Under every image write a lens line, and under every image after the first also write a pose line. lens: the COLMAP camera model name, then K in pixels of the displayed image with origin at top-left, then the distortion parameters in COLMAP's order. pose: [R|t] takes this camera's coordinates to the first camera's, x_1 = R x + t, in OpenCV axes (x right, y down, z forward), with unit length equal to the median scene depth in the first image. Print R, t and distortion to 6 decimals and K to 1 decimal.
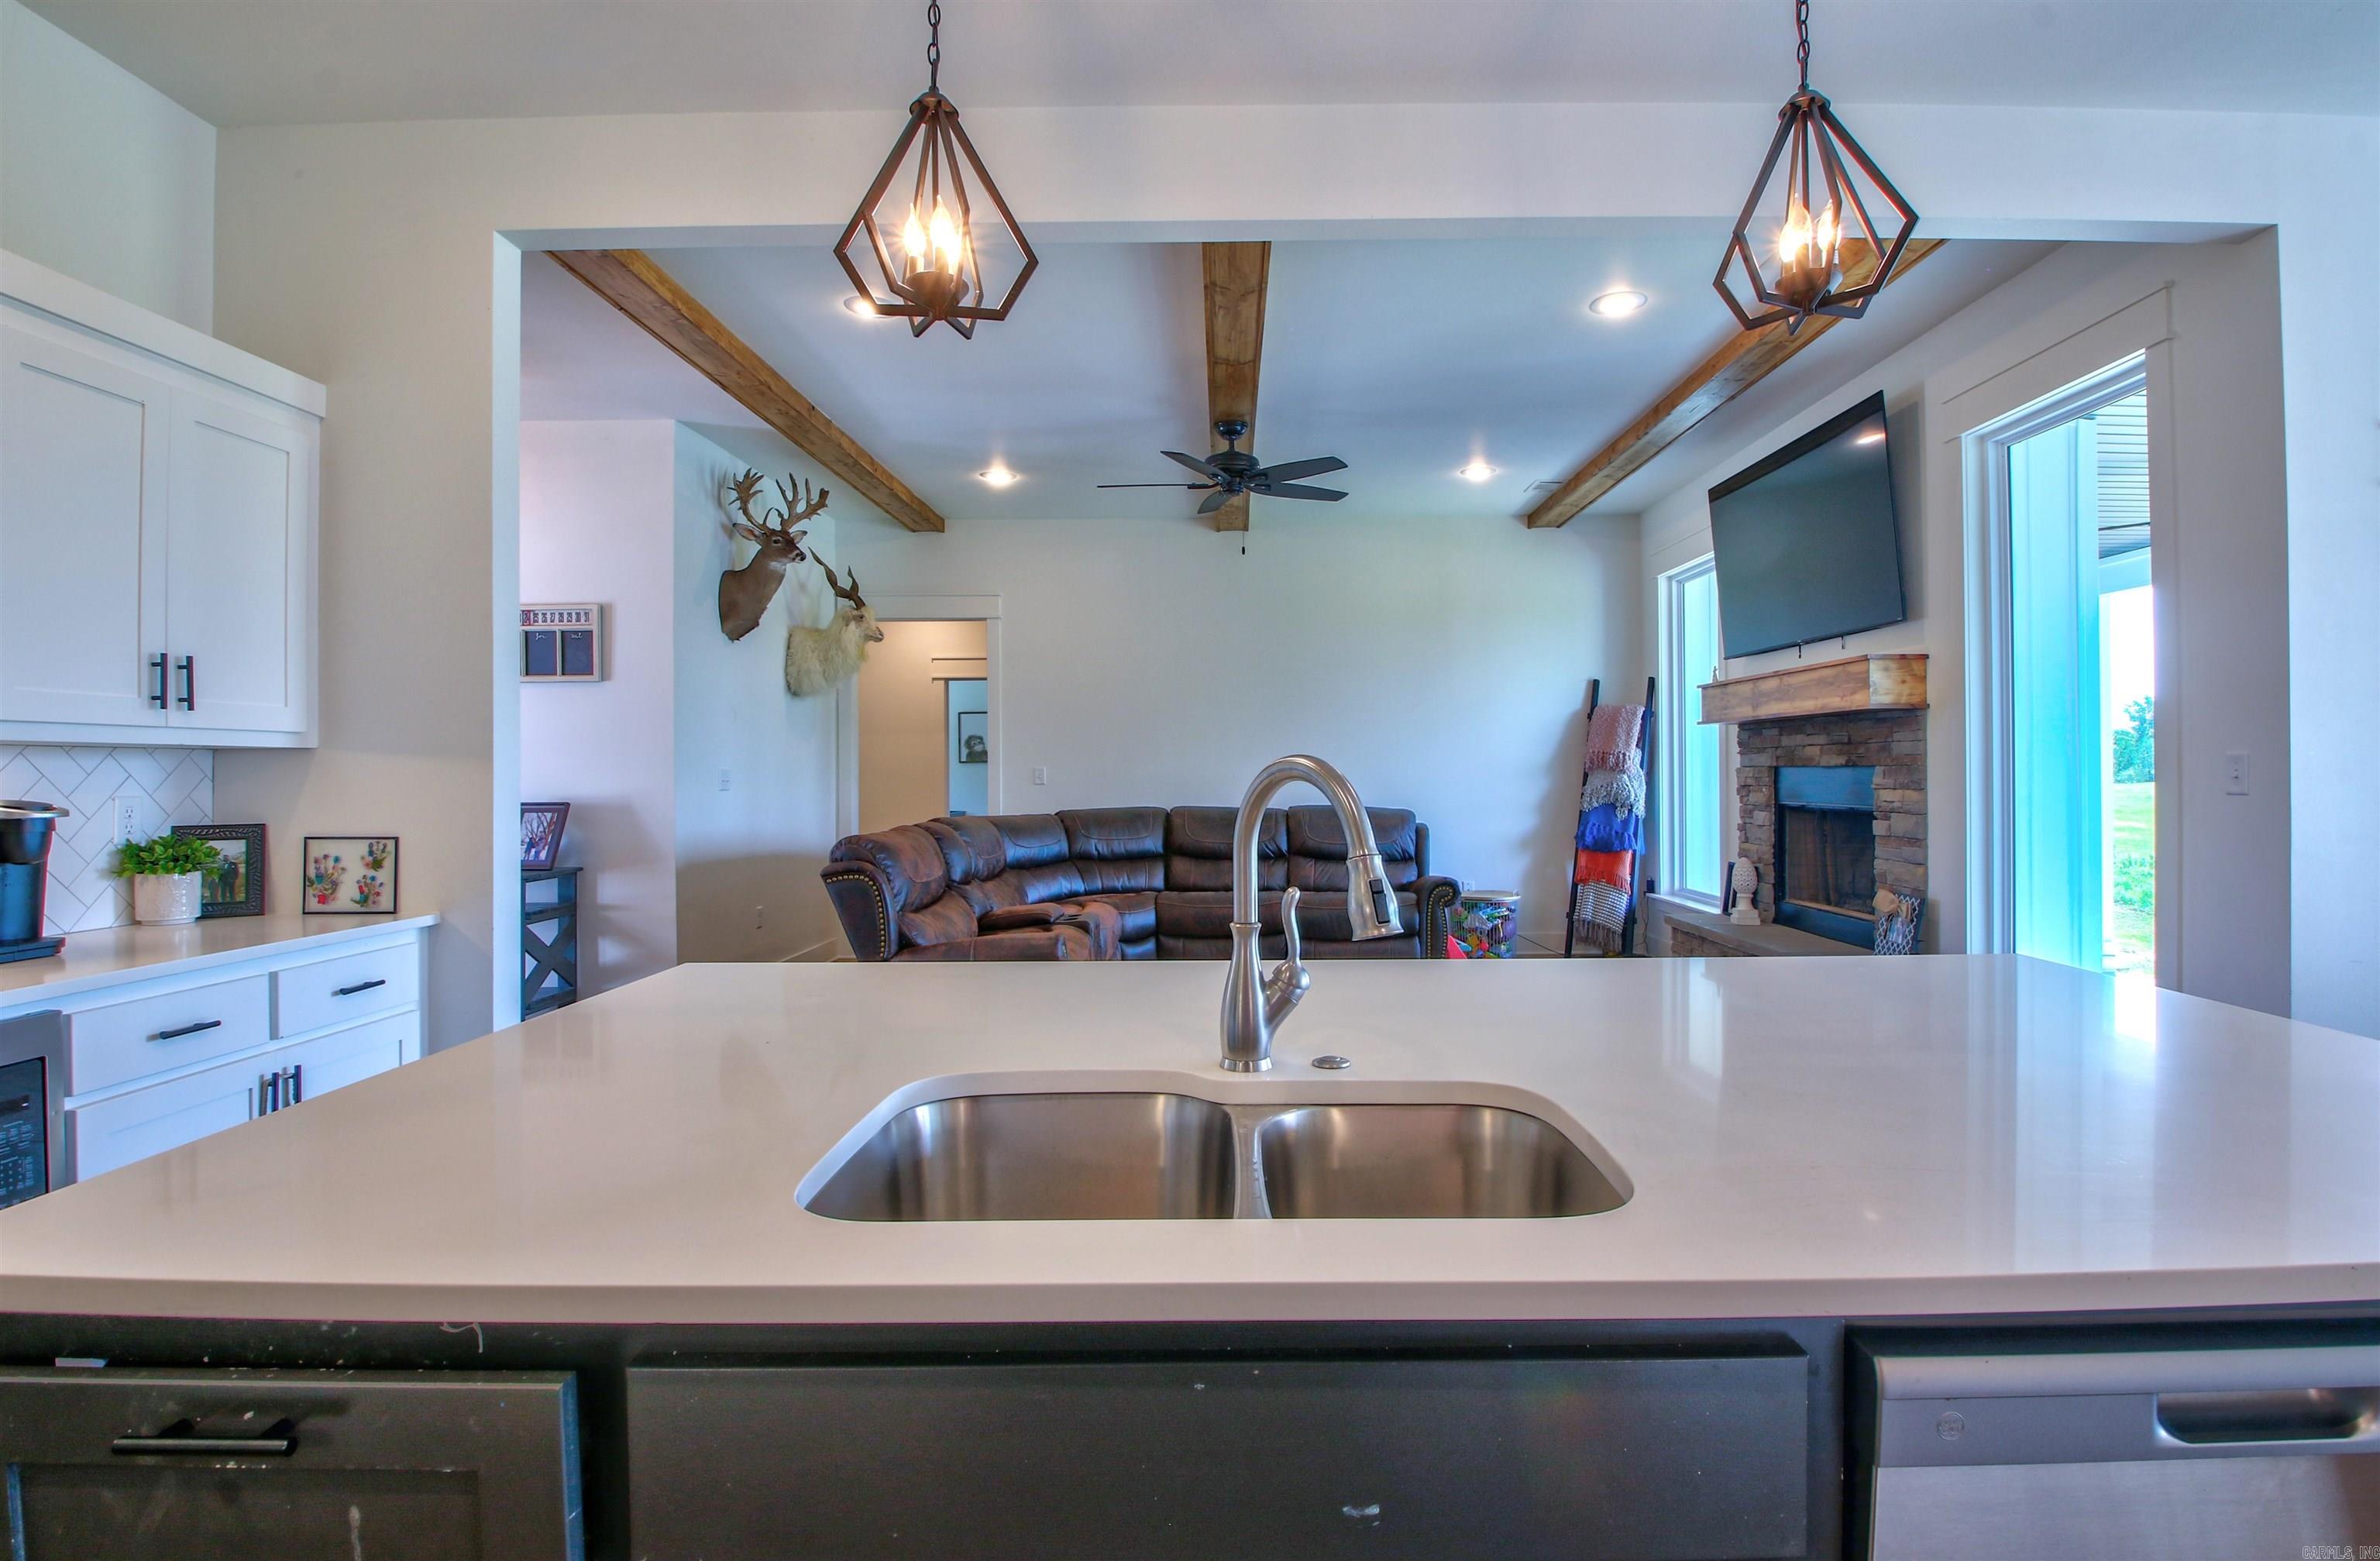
lens RADIAL K [[1114.8, 0, 1214.2], [0, 1114.8, 765.9], [0, 0, 1]] dist [-0.002752, -0.001341]
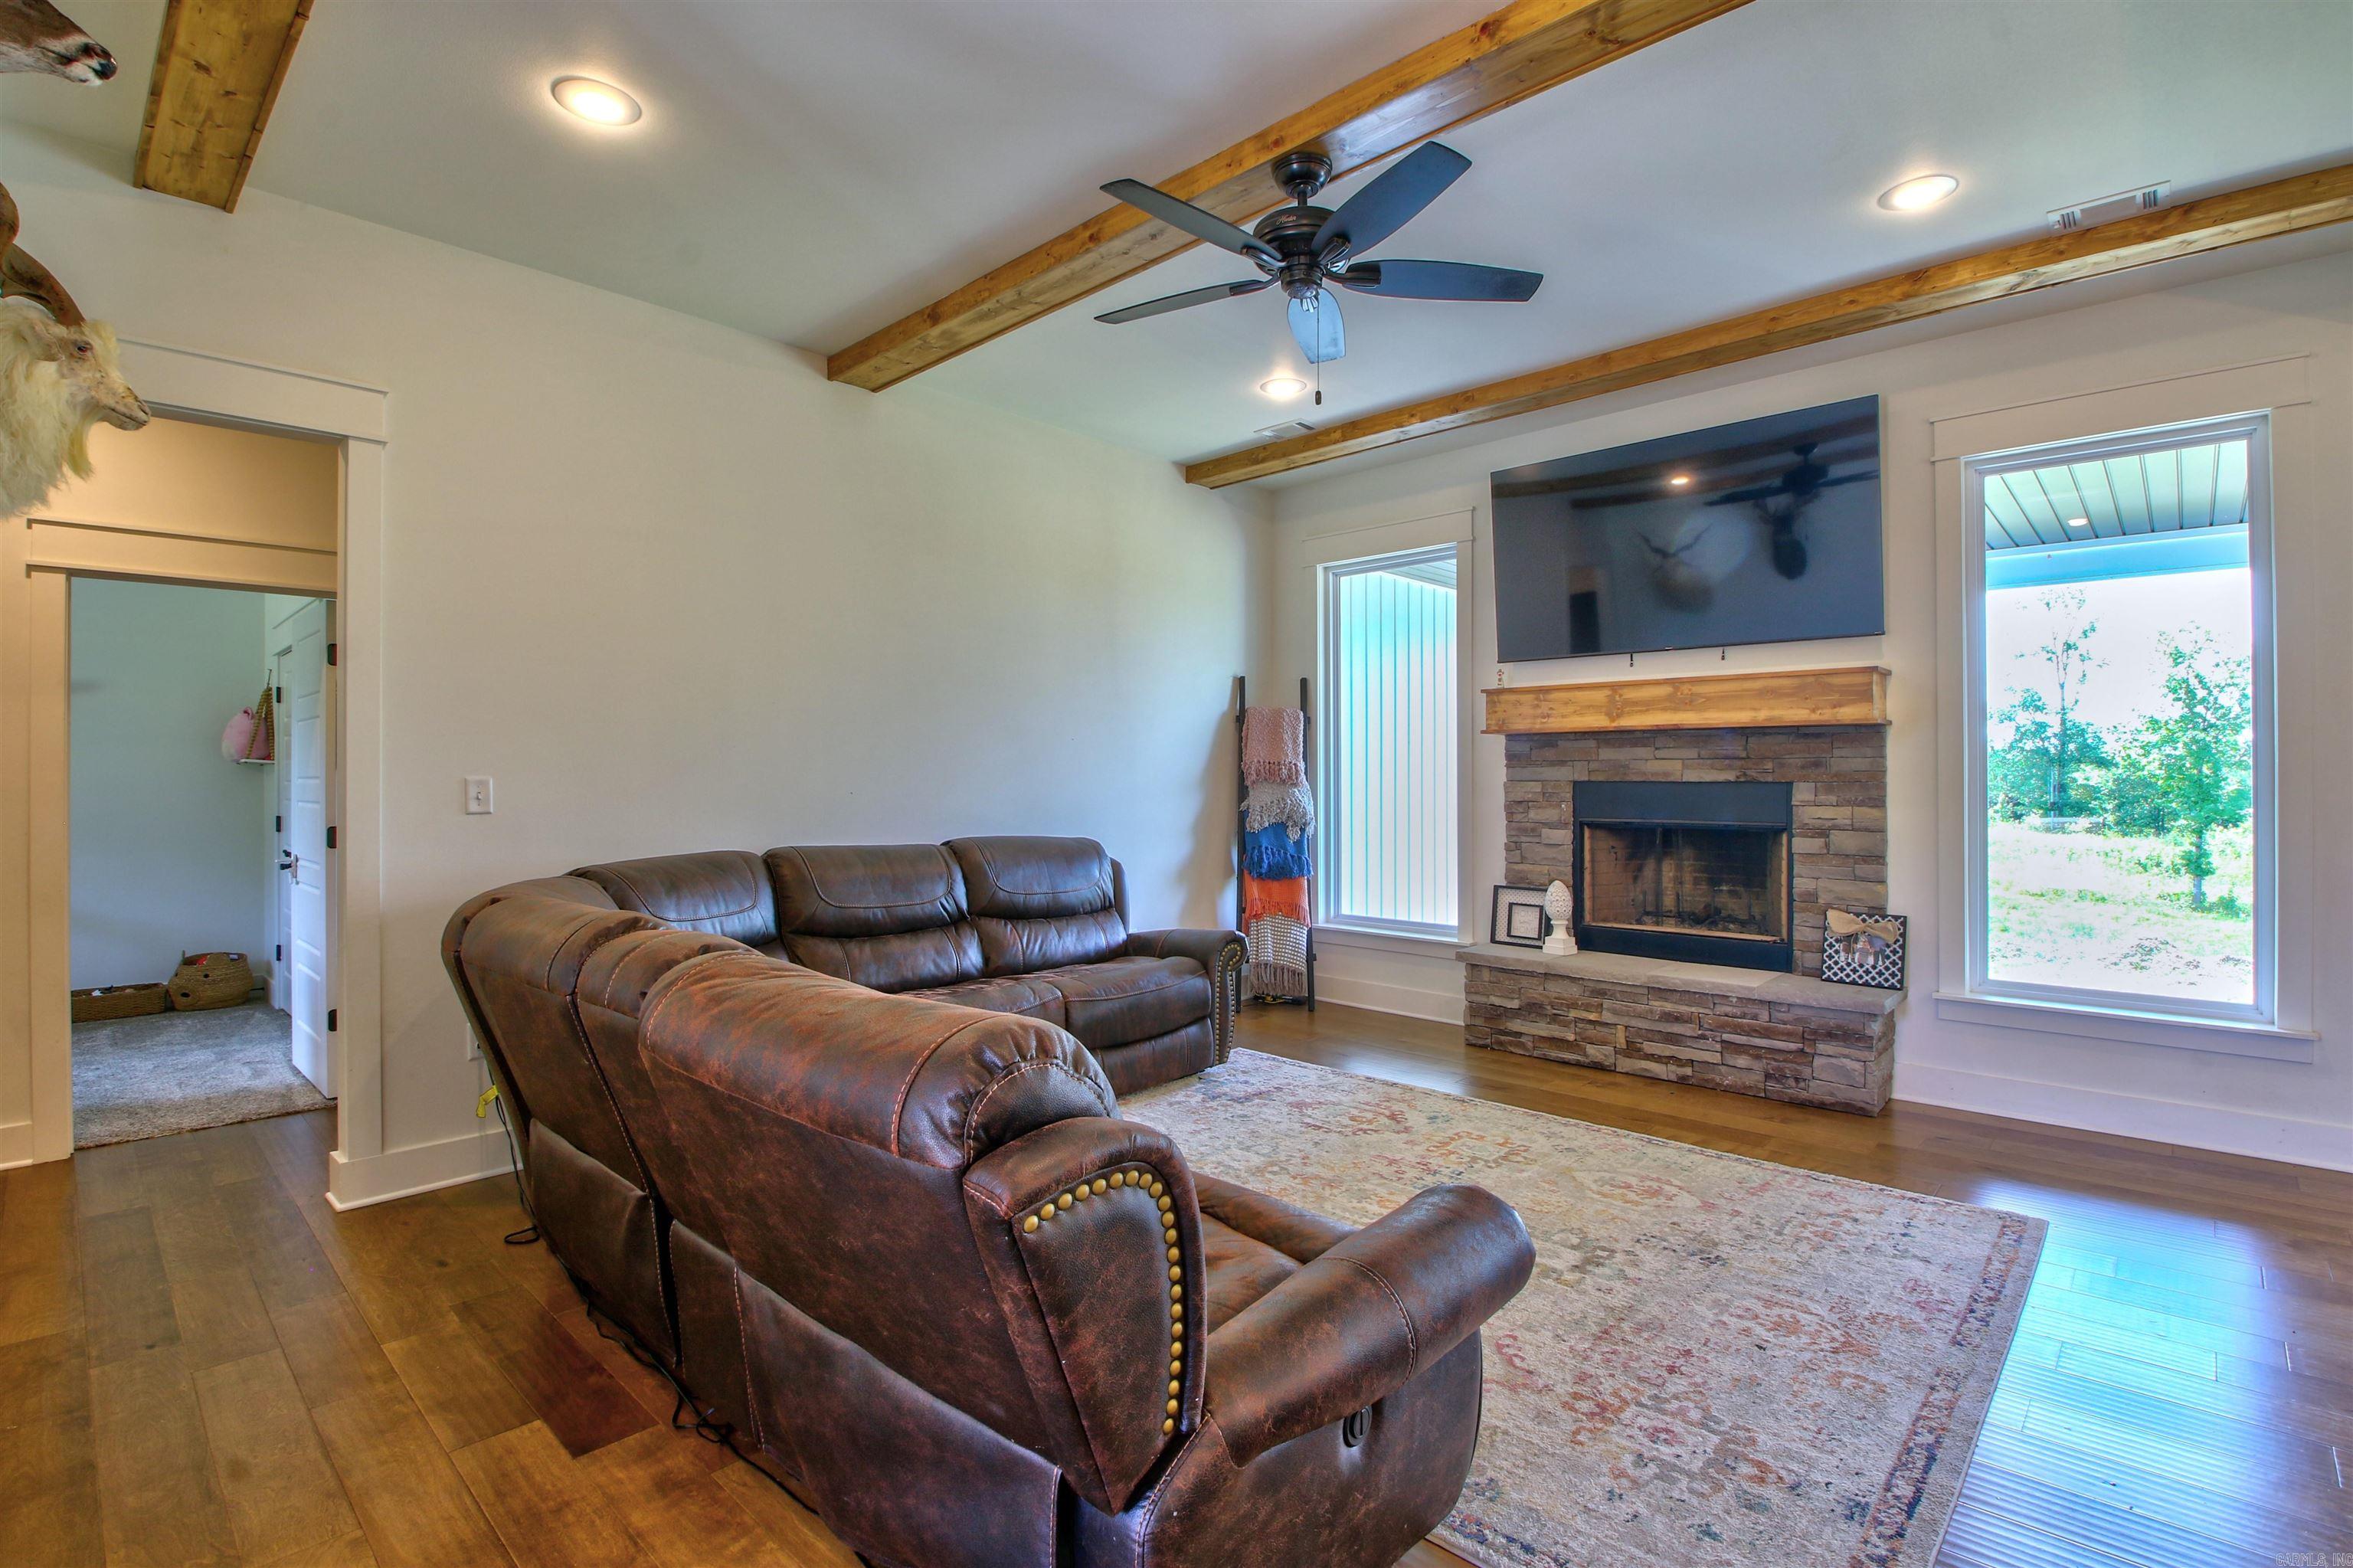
lens RADIAL K [[1091.1, 0, 1171.6], [0, 1091.1, 763.4], [0, 0, 1]] dist [0.005175, -0.019612]
pose [[0.681126, 0.013142, 0.732049, -0.391082], [-0.006953, 0.999910, -0.011481, -0.001167], [-0.732134, 0.002731, 0.681156, 0.618830]]
